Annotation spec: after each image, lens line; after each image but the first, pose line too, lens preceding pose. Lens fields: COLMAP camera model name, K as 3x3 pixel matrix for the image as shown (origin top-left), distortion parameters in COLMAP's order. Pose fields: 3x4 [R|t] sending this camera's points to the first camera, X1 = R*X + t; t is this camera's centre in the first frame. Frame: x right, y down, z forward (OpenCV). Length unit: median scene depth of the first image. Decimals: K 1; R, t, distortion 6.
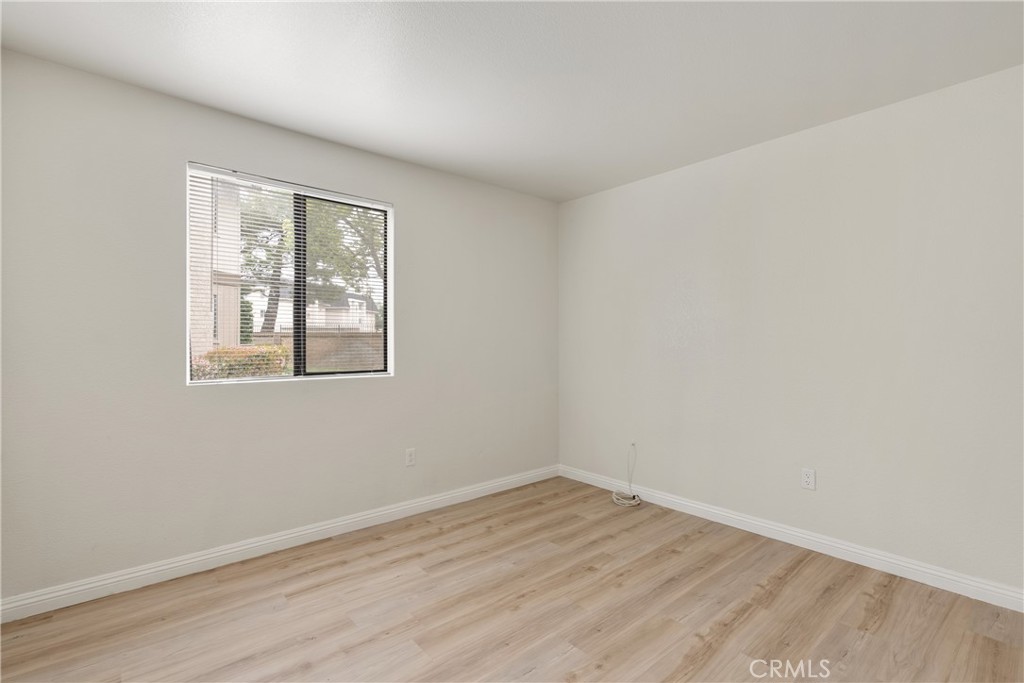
lens RADIAL K [[476.2, 0, 512.0], [0, 476.2, 341.5], [0, 0, 1]] dist [-0.001006, -0.001103]
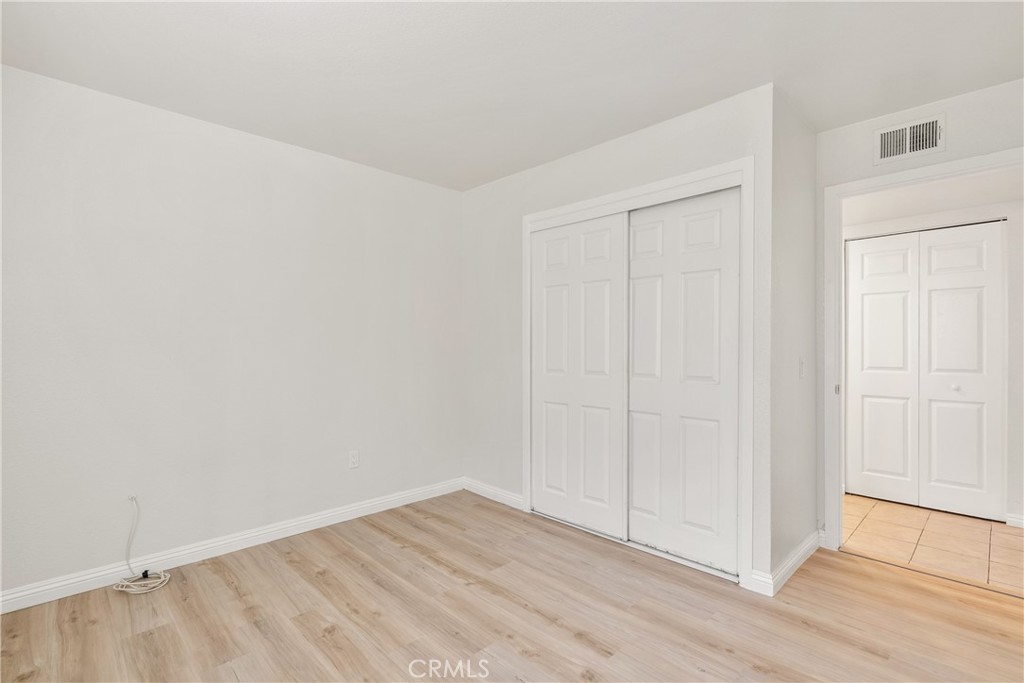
lens RADIAL K [[476.2, 0, 512.0], [0, 476.2, 341.5], [0, 0, 1]] dist [-0.001006, -0.001103]
pose [[-0.062847, 0.000819, 0.998023, -0.651438], [0.002523, 0.999997, -0.000662, -0.006584], [-0.998020, 0.002477, -0.062849, 0.743500]]
